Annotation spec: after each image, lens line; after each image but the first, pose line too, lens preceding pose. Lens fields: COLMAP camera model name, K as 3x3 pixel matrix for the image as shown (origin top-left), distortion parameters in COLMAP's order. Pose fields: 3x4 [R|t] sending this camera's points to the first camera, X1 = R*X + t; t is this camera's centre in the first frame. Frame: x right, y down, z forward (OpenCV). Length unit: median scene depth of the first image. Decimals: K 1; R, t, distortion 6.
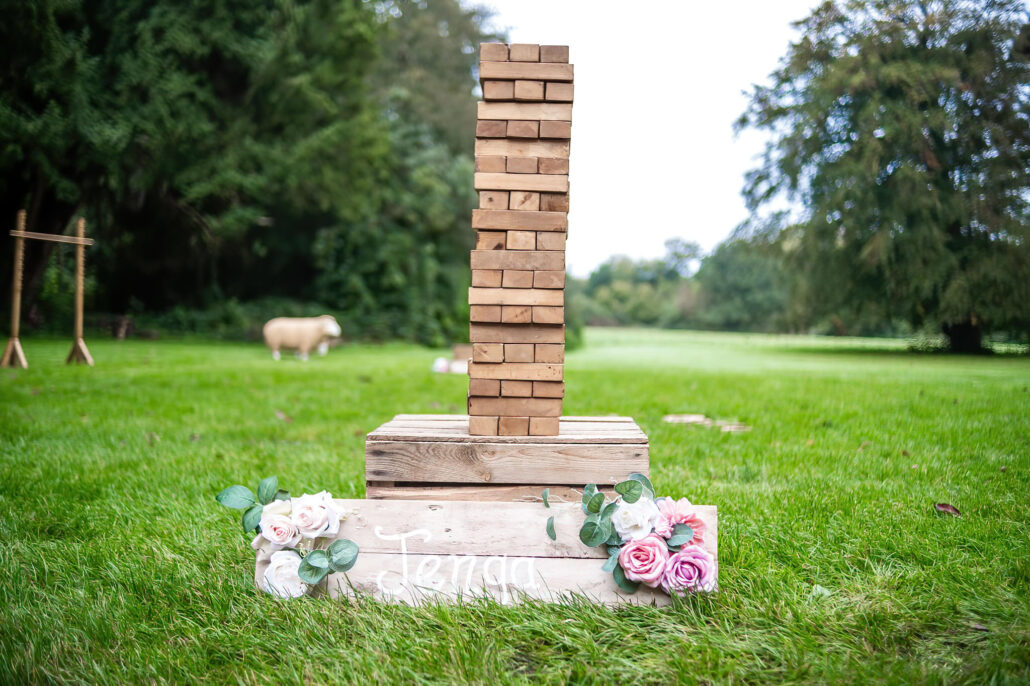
lens RADIAL K [[1036.7, 0, 515.0], [0, 1036.7, 343.0], [0, 0, 1]] dist [-0.121184, 0.183462]
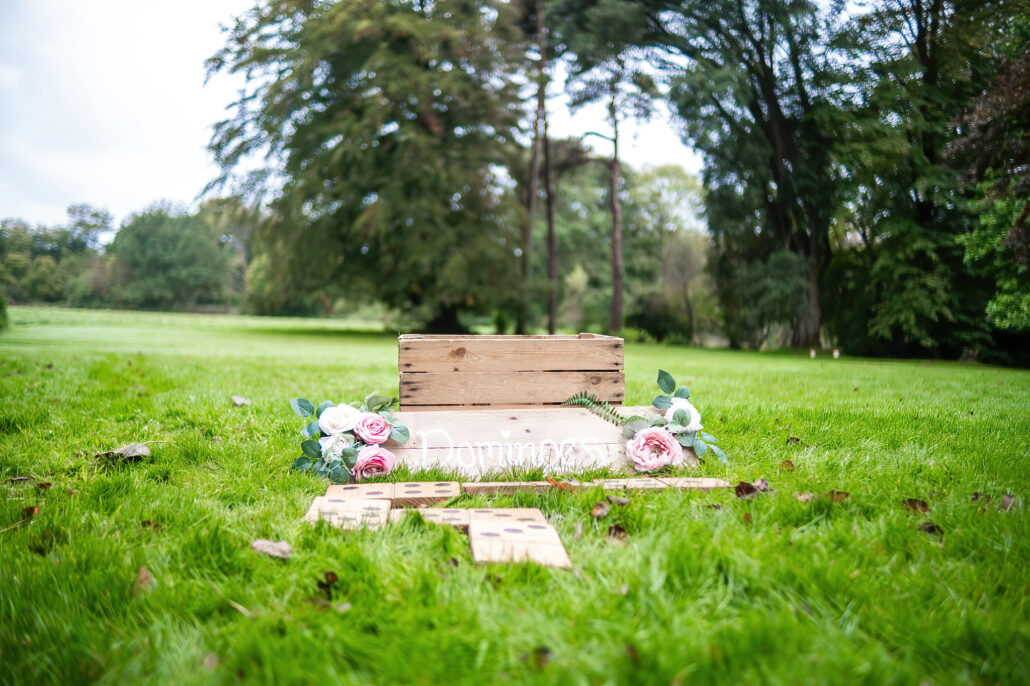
lens RADIAL K [[1003.5, 0, 487.5], [0, 1003.5, 326.1], [0, 0, 1]] dist [-0.057164, 0.010286]
pose [[0.840624, 0.002968, 0.541611, -0.034861], [-0.004532, 0.999989, 0.001555, -0.000080], [-0.541600, -0.003762, 0.840628, 0.190518]]
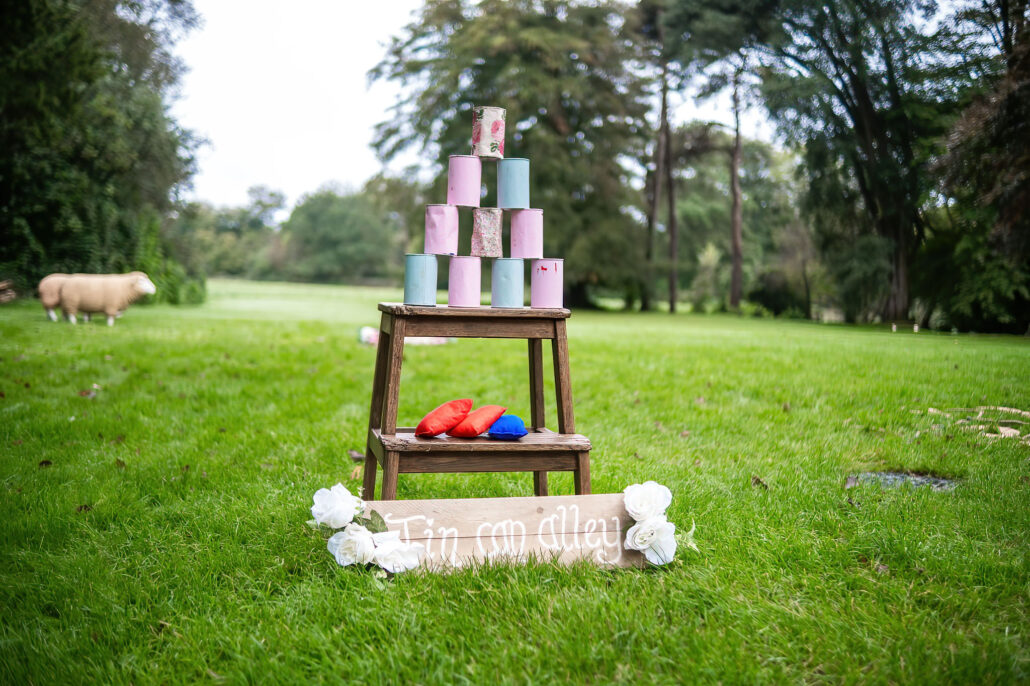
lens RADIAL K [[1036.7, 0, 515.0], [0, 1036.7, 343.0], [0, 0, 1]] dist [-0.121184, 0.183462]
pose [[0.907893, -0.010245, 0.419077, -0.074385], [-0.009850, 0.998904, 0.045760, -0.002650], [-0.419086, -0.045673, 0.906797, 0.038787]]
